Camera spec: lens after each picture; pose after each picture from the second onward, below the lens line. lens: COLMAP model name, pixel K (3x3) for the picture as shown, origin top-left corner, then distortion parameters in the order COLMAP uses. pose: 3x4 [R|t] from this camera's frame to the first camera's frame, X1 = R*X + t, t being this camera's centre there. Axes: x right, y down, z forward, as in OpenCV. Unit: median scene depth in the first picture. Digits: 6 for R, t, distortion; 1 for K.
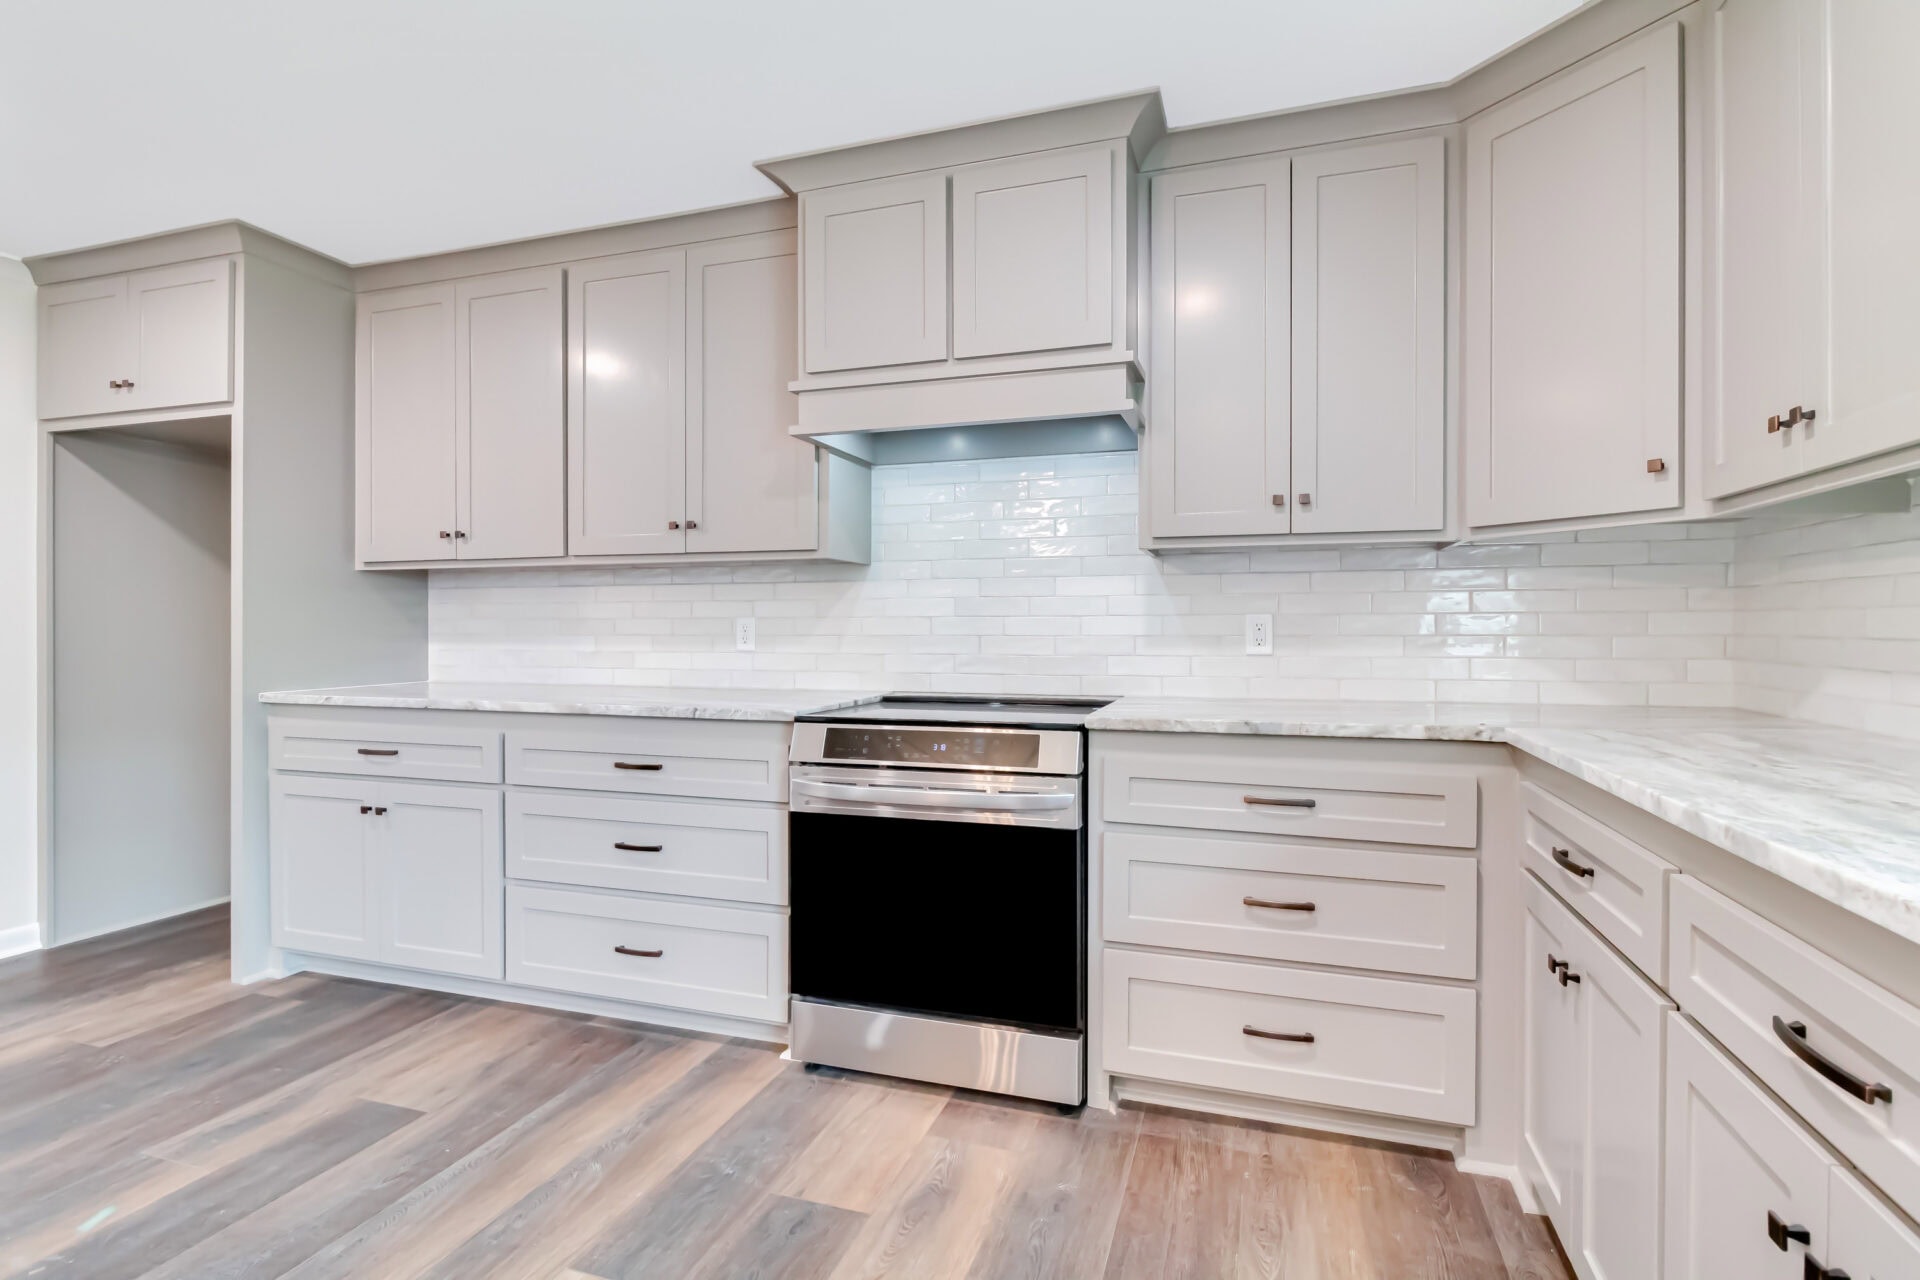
lens RADIAL K [[920.9, 0, 963.6], [0, 920.9, 626.3], [0, 0, 1]] dist [-0.001655, -0.000441]
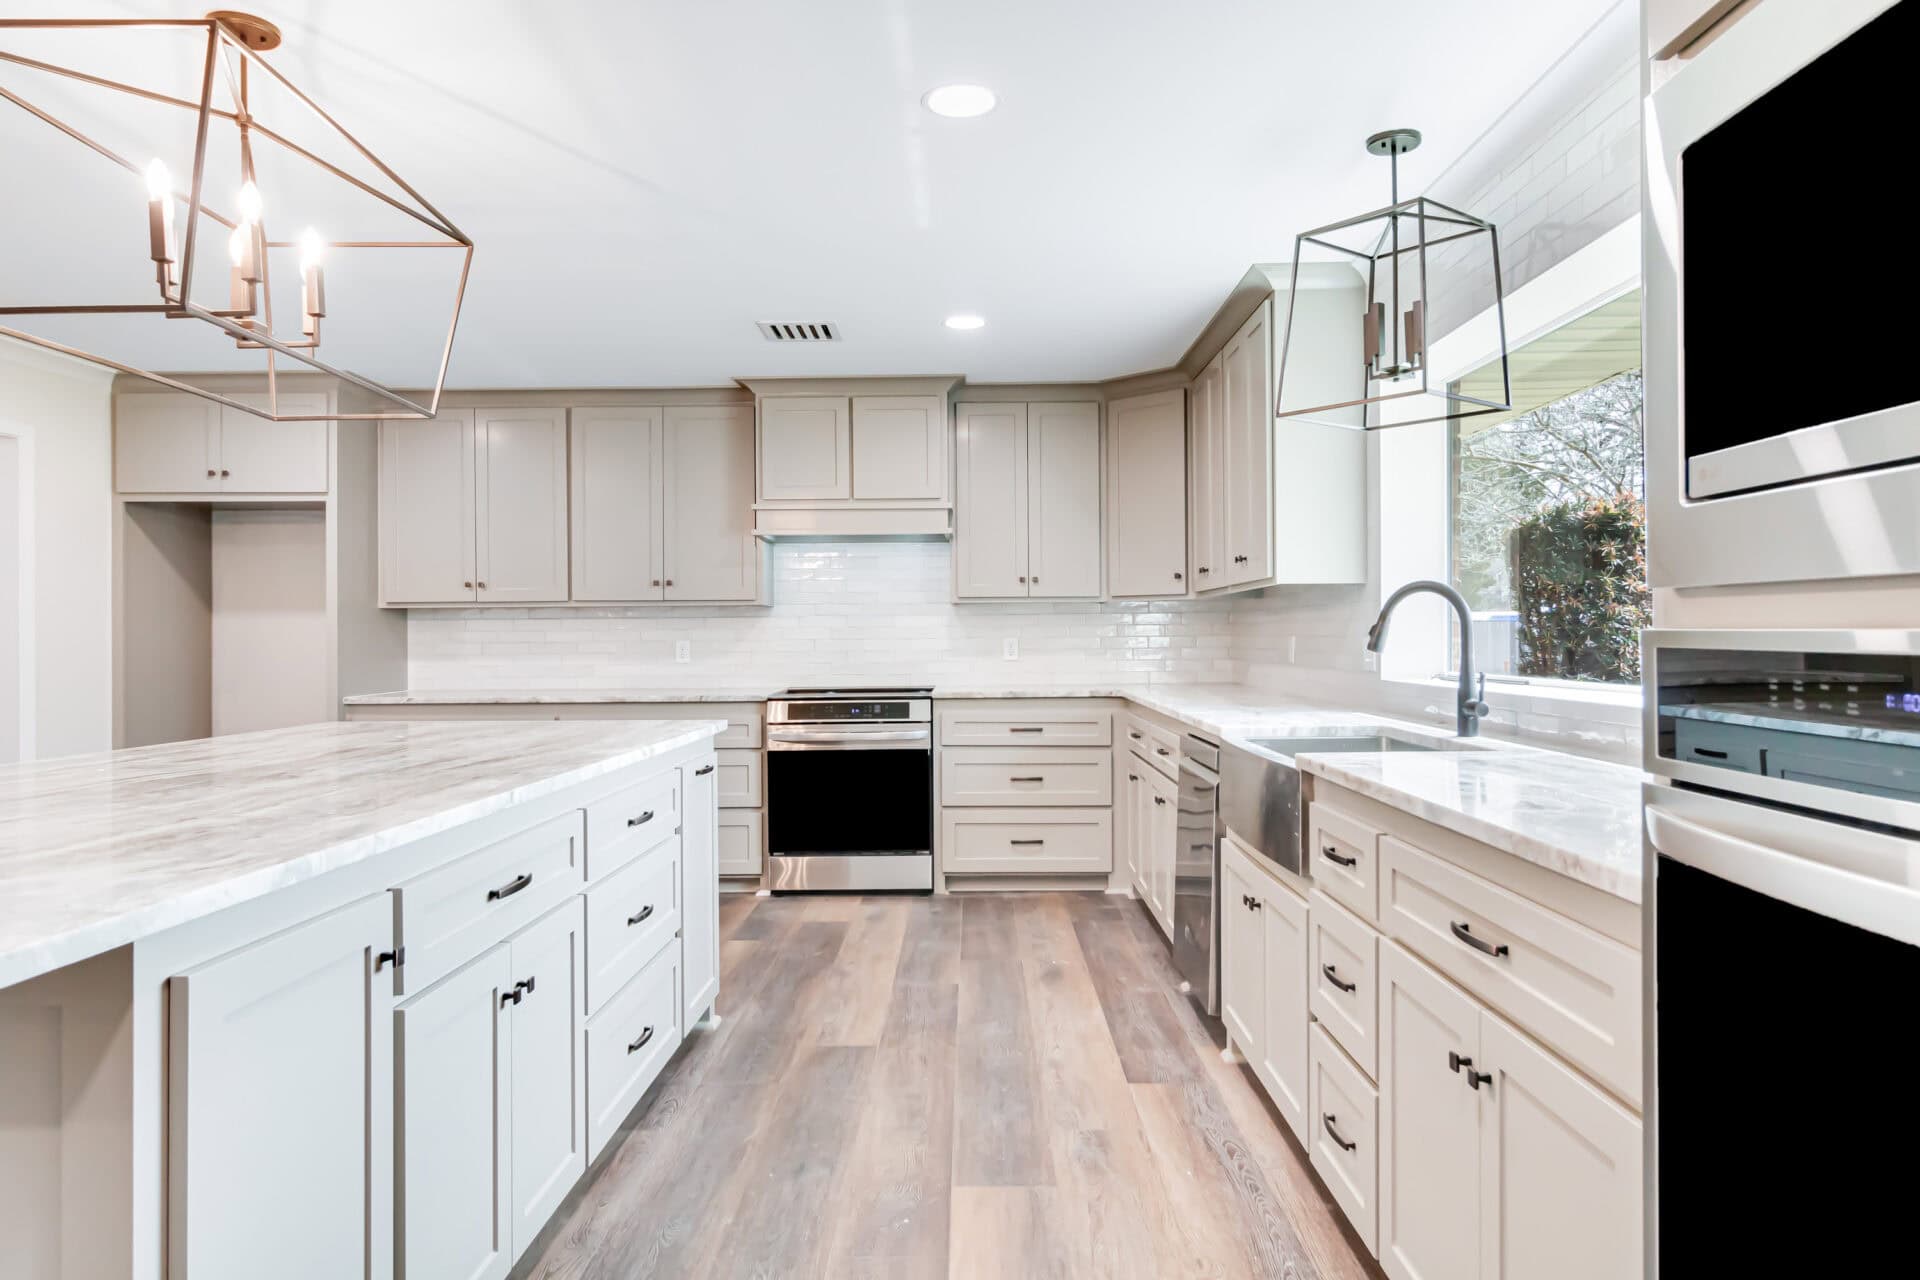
lens RADIAL K [[954.2, 0, 948.0], [0, 954.2, 629.6], [0, 0, 1]] dist [-0.002679, -0.000443]
pose [[0.961350, -0.005639, 0.275272, -0.362988], [0.008249, 0.999931, -0.008326, -0.016193], [-0.275206, 0.010275, 0.961330, -0.889008]]
